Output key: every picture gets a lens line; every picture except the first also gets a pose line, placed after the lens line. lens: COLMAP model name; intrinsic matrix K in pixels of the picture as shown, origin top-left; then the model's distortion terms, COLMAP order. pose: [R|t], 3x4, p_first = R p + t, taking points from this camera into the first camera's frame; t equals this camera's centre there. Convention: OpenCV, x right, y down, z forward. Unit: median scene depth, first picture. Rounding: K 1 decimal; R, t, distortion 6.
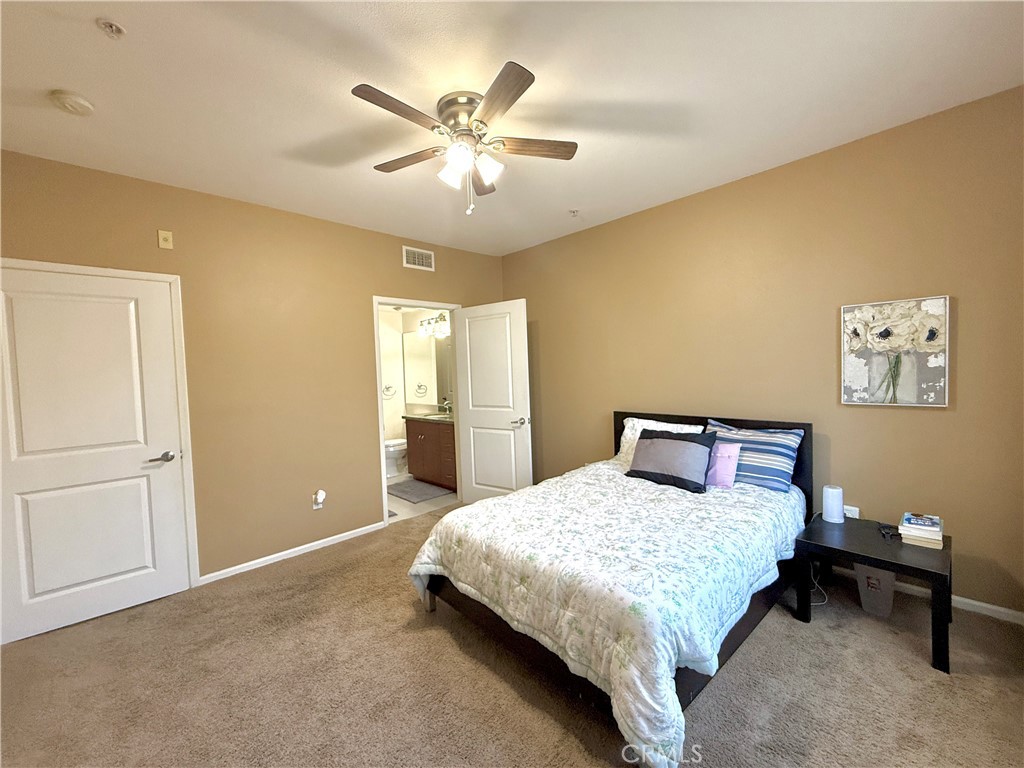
lens RADIAL K [[412.0, 0, 514.9], [0, 412.0, 384.9], [0, 0, 1]] dist [0.001484, -0.000018]
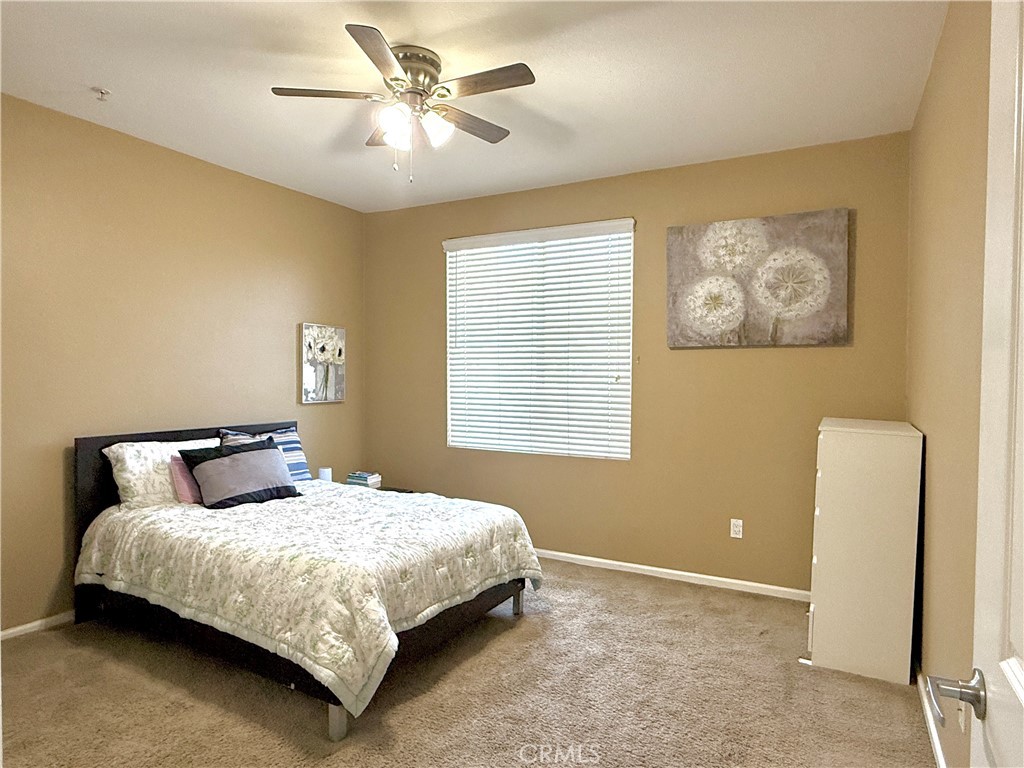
lens RADIAL K [[621.5, 0, 512.6], [0, 621.5, 386.4], [0, 0, 1]] dist [-0.000795, 0.001724]
pose [[-0.311134, 0.012707, 0.950281, -1.204808], [0.040693, 0.999172, -0.000038, 0.022908], [-0.949494, 0.038658, -0.311394, 1.037706]]
